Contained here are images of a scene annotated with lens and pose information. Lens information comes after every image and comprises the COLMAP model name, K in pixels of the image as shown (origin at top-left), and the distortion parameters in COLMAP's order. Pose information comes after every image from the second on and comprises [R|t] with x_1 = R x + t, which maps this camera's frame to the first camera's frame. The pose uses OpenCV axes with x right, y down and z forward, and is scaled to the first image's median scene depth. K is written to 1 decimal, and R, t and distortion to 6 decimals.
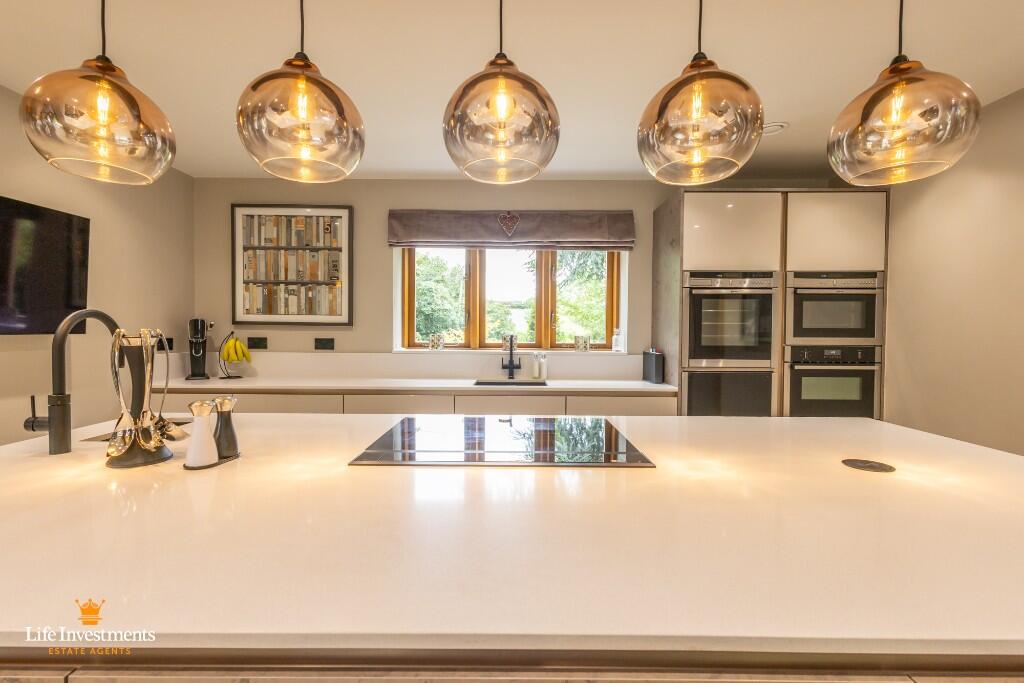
lens RADIAL K [[468.6, 0, 515.2], [0, 468.6, 338.5], [0, 0, 1]] dist [0.002245, 0.002655]
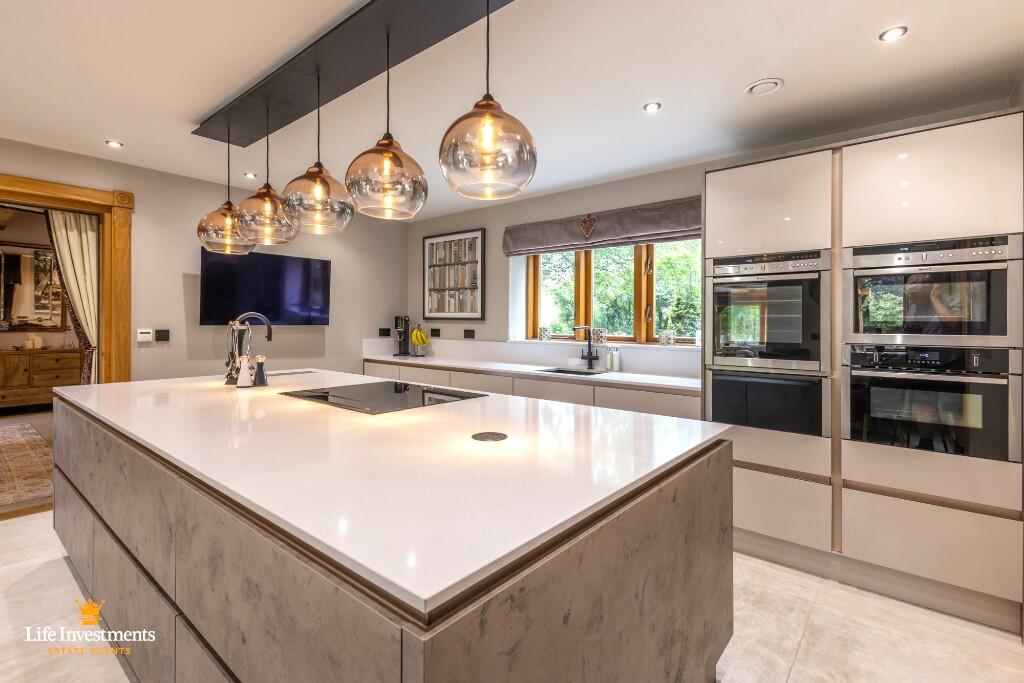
lens RADIAL K [[468.6, 0, 518.7], [0, 468.6, 327.8], [0, 0, 1]] dist [0.002245, 0.002655]
pose [[0.778137, 0.006870, -0.628057, 0.548697], [-0.014620, 0.999867, -0.007178, 0.001385], [0.627924, 0.014768, 0.778134, 0.055569]]
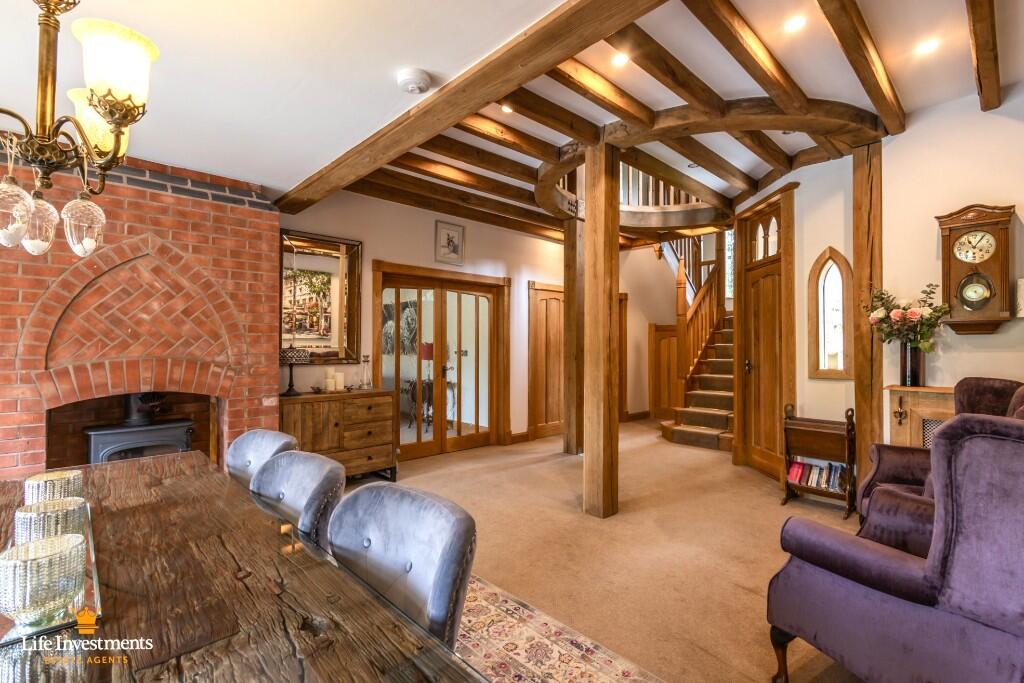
lens RADIAL K [[468.6, 0, 514.7], [0, 468.6, 339.9], [0, 0, 1]] dist [0.002245, 0.002655]
pose [[0.688638, -0.011510, -0.725014, -0.825430], [-0.012015, 0.999556, -0.027281, -0.005796], [0.725005, 0.027498, 0.688194, -0.196224]]
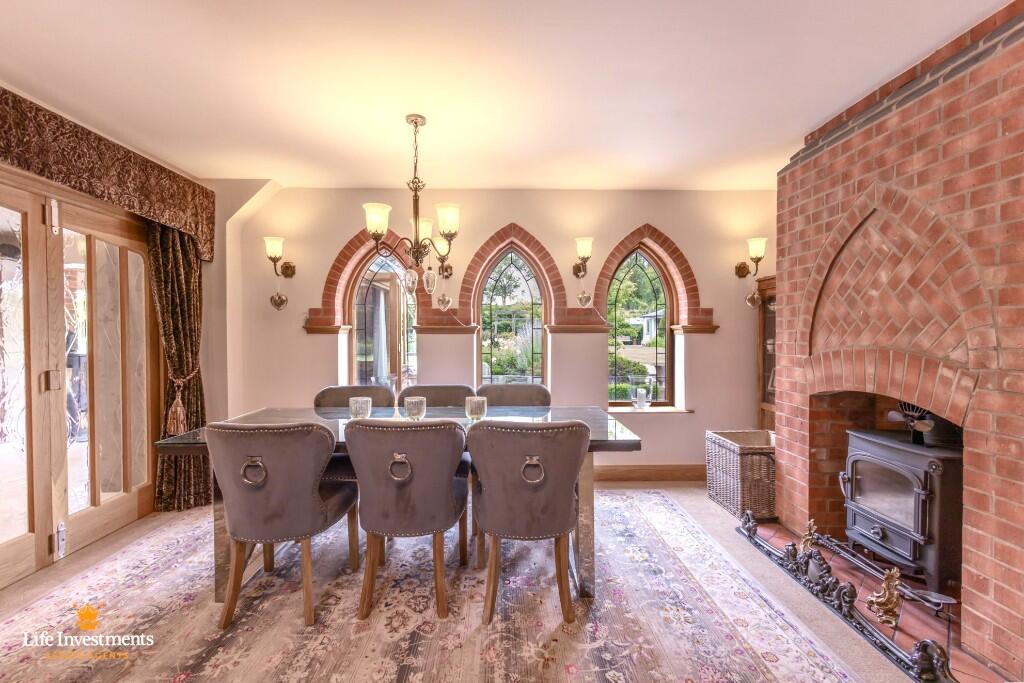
lens RADIAL K [[468.6, 0, 506.7], [0, 468.6, 339.2], [0, 0, 1]] dist [0.002245, 0.002655]
pose [[-0.999913, 0.003528, -0.012714, -1.373943], [0.003114, 0.999468, 0.032467, -0.022390], [0.012821, 0.032425, -0.999392, 0.520518]]
